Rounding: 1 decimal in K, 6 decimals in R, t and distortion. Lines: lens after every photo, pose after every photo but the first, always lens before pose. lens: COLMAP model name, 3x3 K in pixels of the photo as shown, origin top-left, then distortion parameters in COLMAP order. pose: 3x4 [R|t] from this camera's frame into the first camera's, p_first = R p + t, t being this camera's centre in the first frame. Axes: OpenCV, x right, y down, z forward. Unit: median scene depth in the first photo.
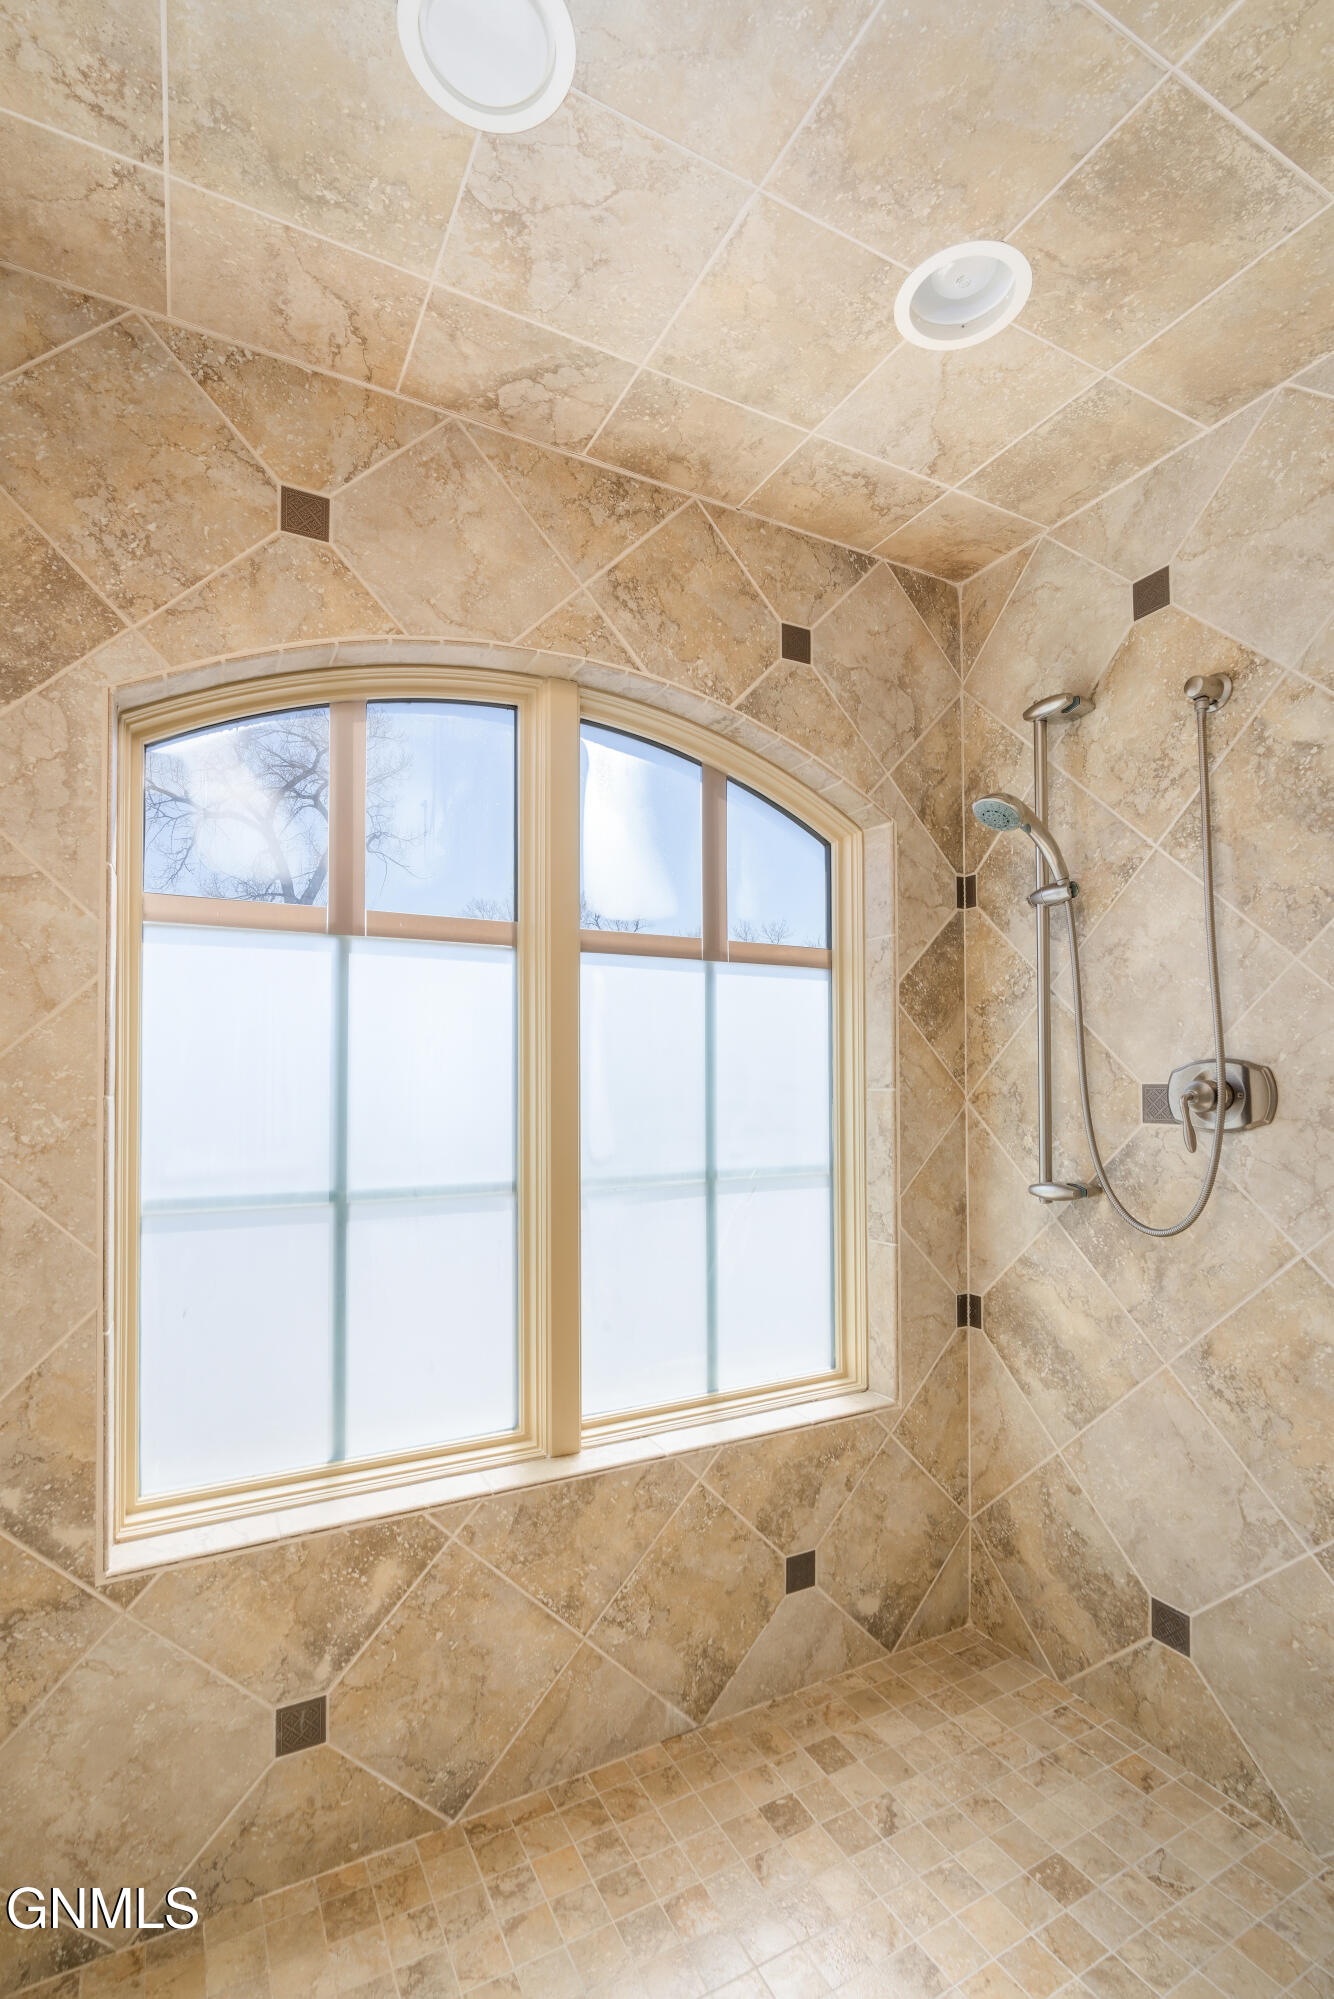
lens RADIAL K [[916.3, 0, 664.9], [0, 916.3, 1075.9], [0, 0, 1]] dist [-0.002058, 0.001161]
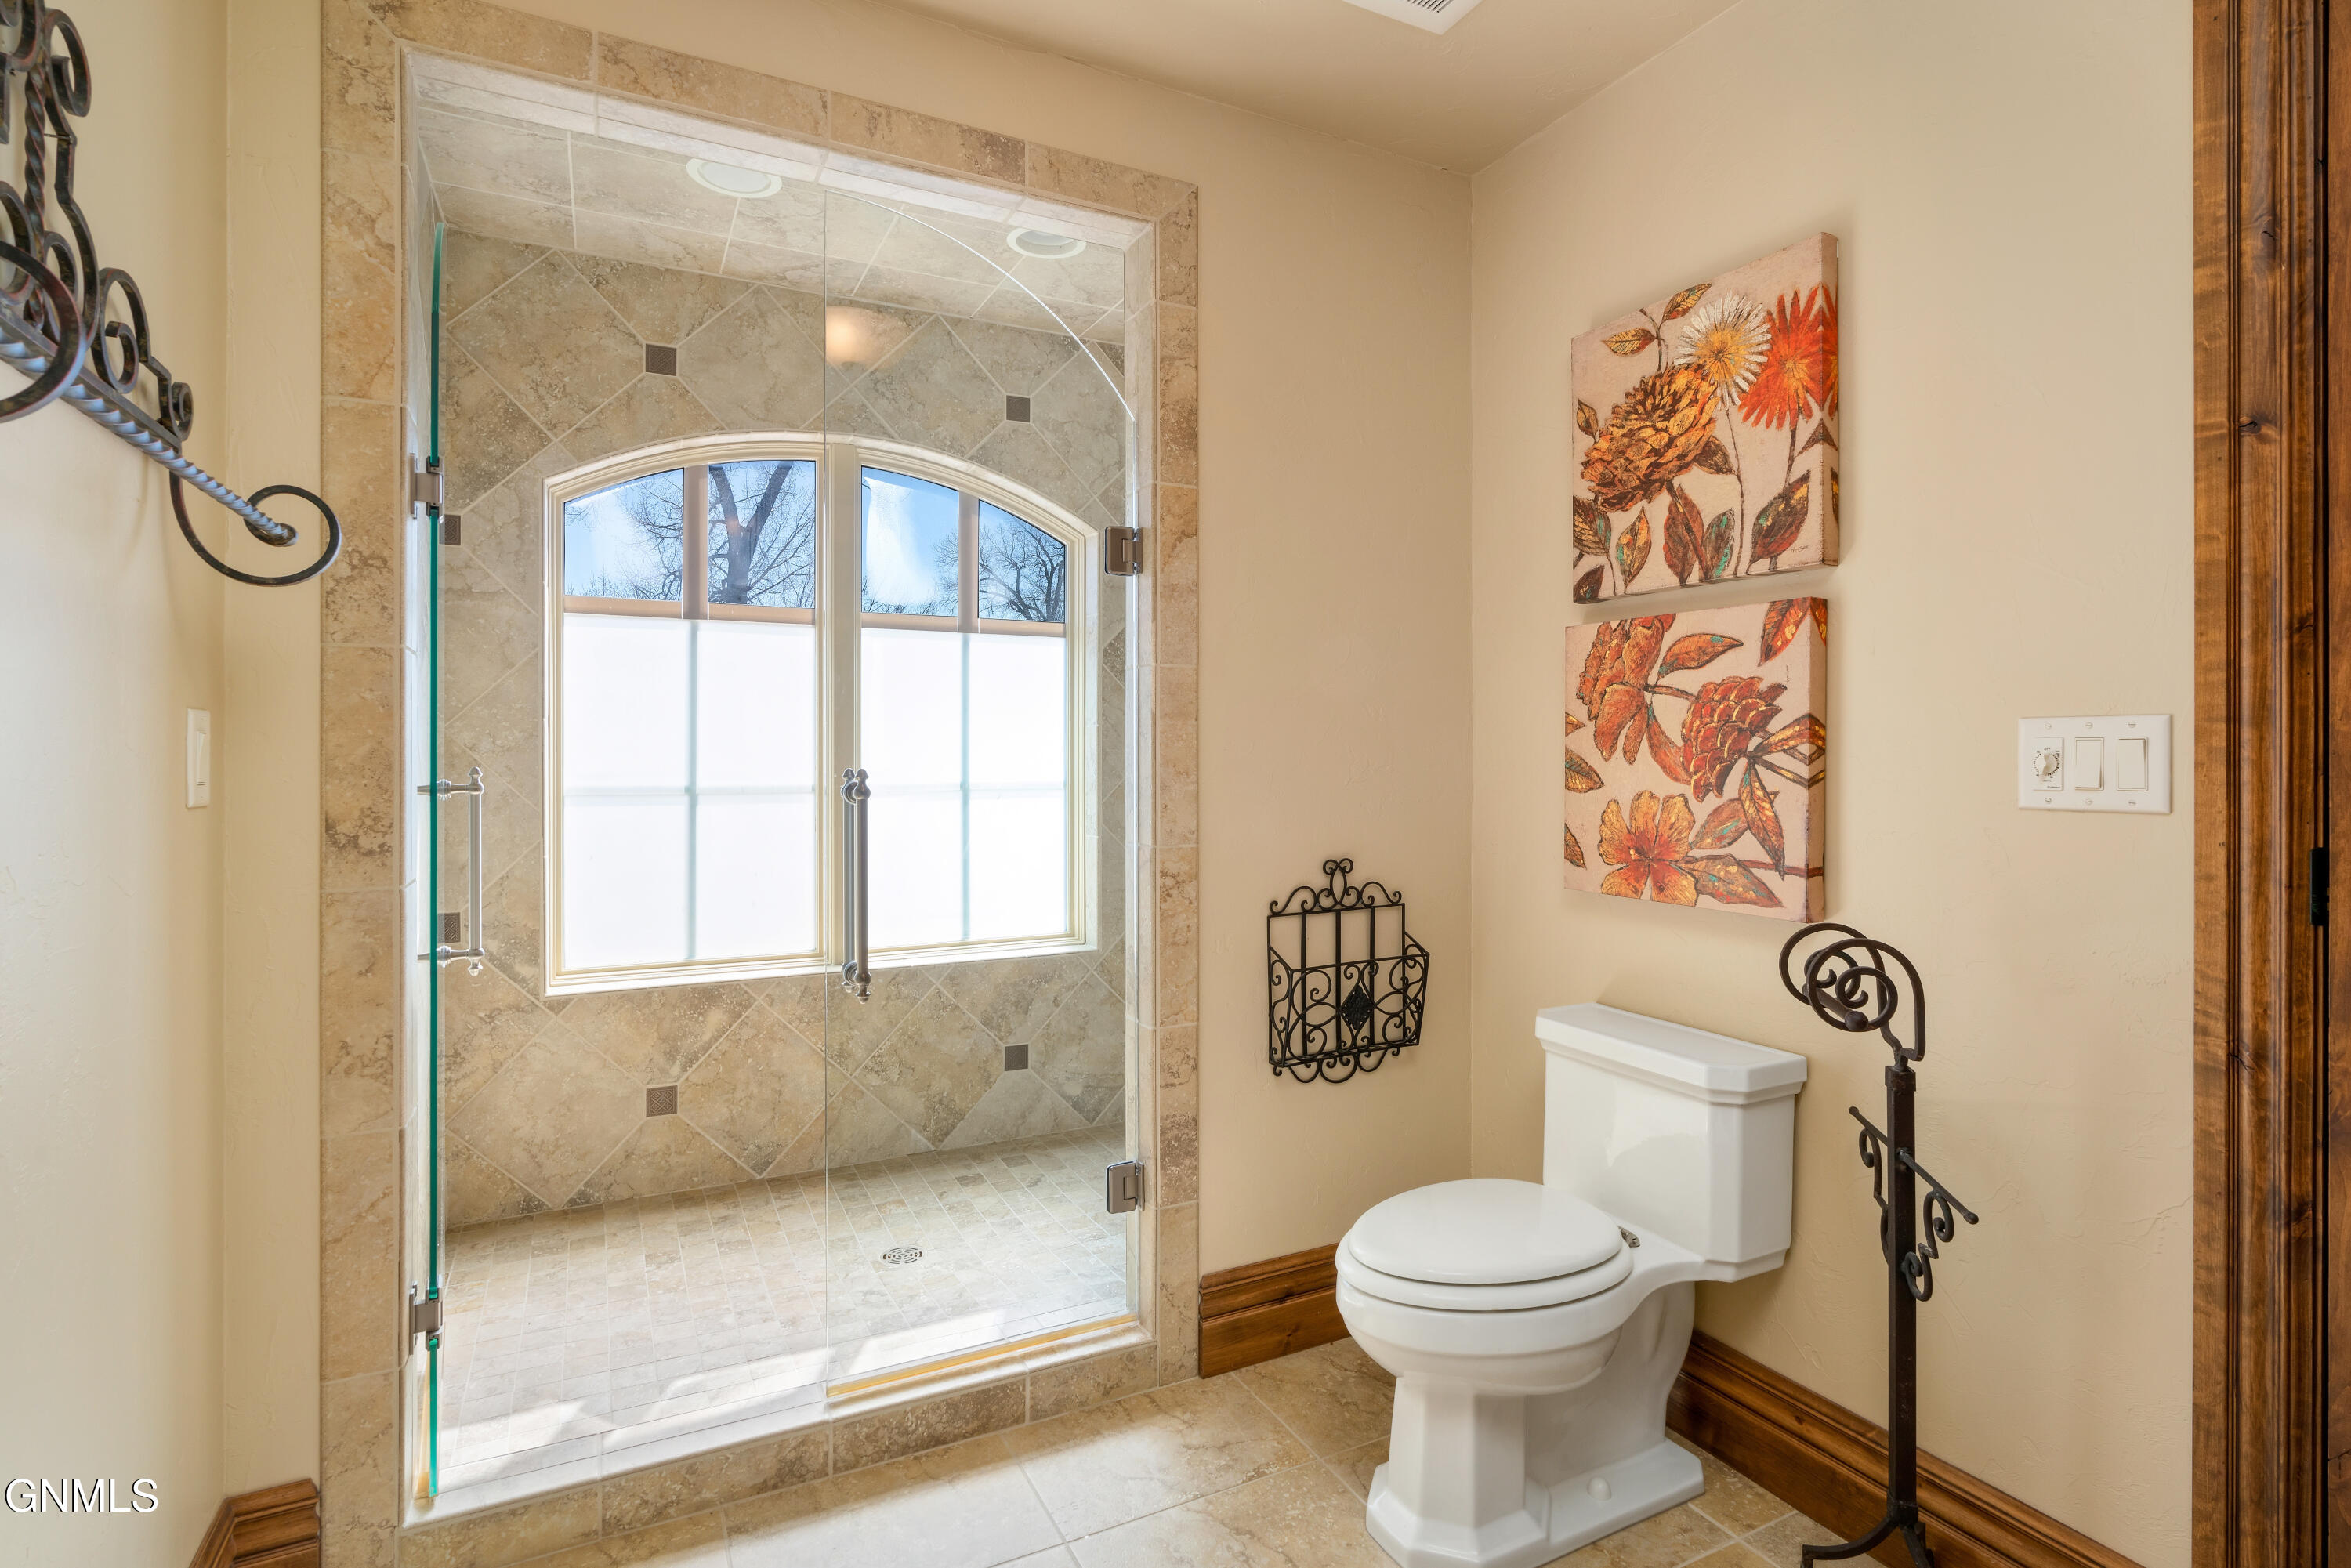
lens RADIAL K [[1139.9, 0, 1176.7], [0, 1139.9, 768.2], [0, 0, 1]] dist [0.004601, 0.000159]
pose [[0.999801, 0.004432, -0.019435, 0.528457], [-0.003993, 0.999737, 0.022572, 0.052302], [0.019529, -0.022490, 0.999556, -0.955055]]
